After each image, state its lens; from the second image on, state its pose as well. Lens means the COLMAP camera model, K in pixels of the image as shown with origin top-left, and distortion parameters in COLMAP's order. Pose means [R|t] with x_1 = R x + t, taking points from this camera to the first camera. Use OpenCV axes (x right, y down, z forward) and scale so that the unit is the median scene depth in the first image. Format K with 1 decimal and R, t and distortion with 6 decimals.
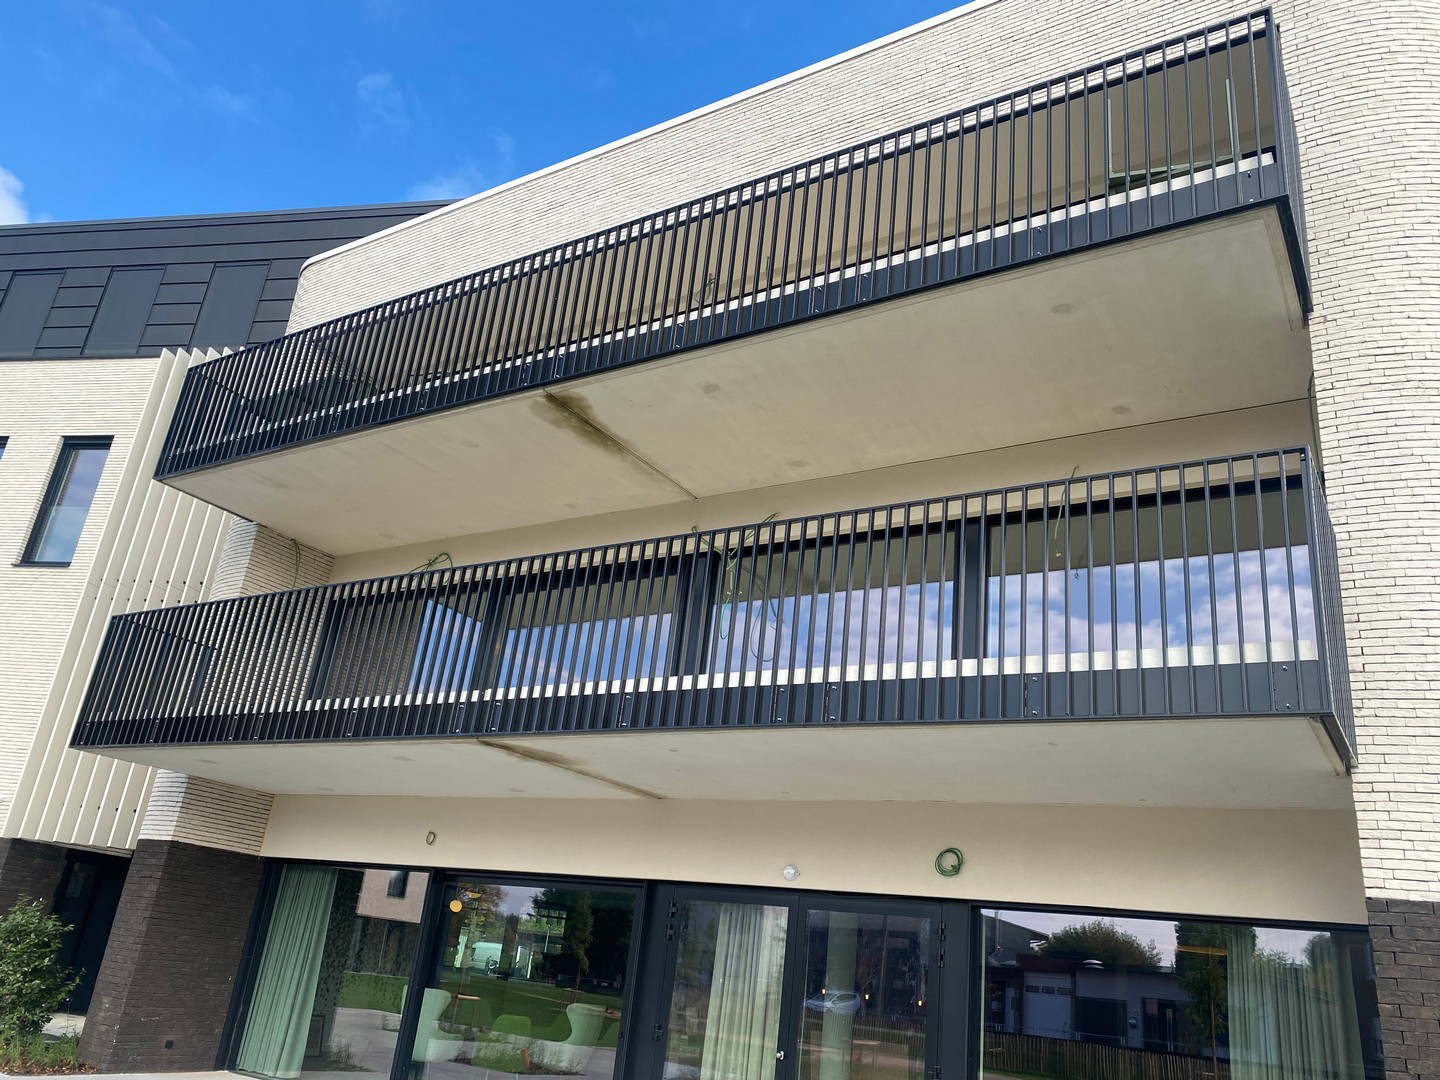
lens RADIAL K [[1093.3, 0, 720.0], [0, 1093.3, 540.0], [0, 0, 1]] dist [0.021910, -0.000365]
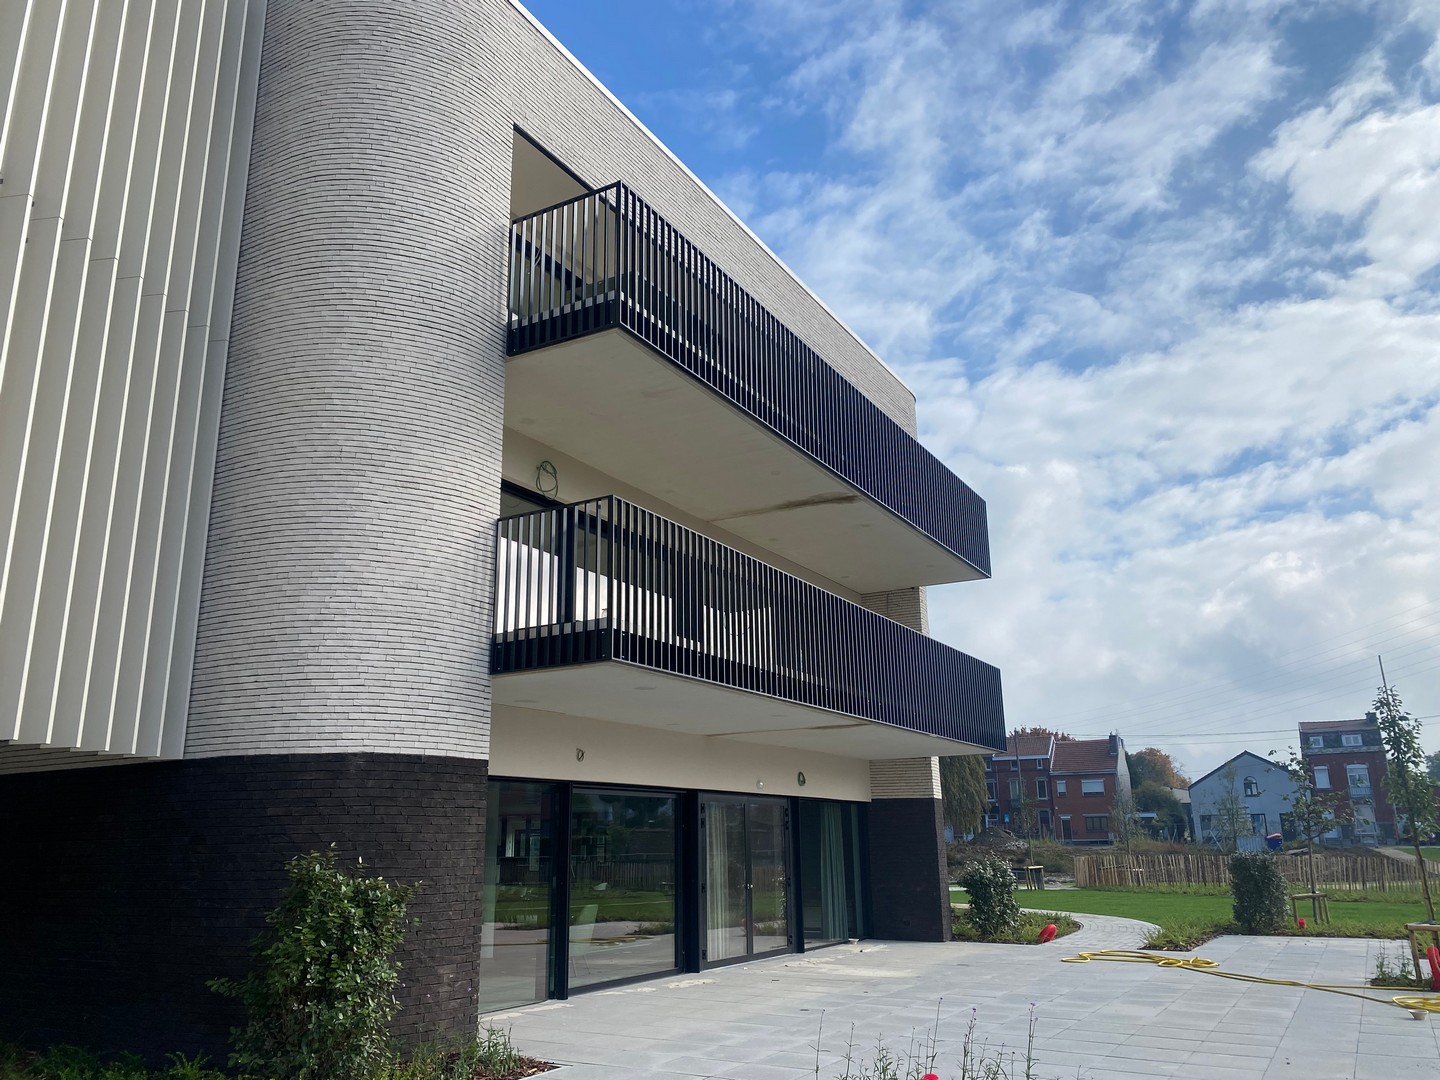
lens RADIAL K [[1093.3, 0, 720.0], [0, 1093.3, 540.0], [0, 0, 1]] dist [0.021910, -0.000365]
pose [[-0.095734, 0.164708, 0.981685, -1.400389], [-0.358206, 0.914445, -0.188358, 0.242058], [-0.928721, -0.369678, -0.028545, 1.020714]]
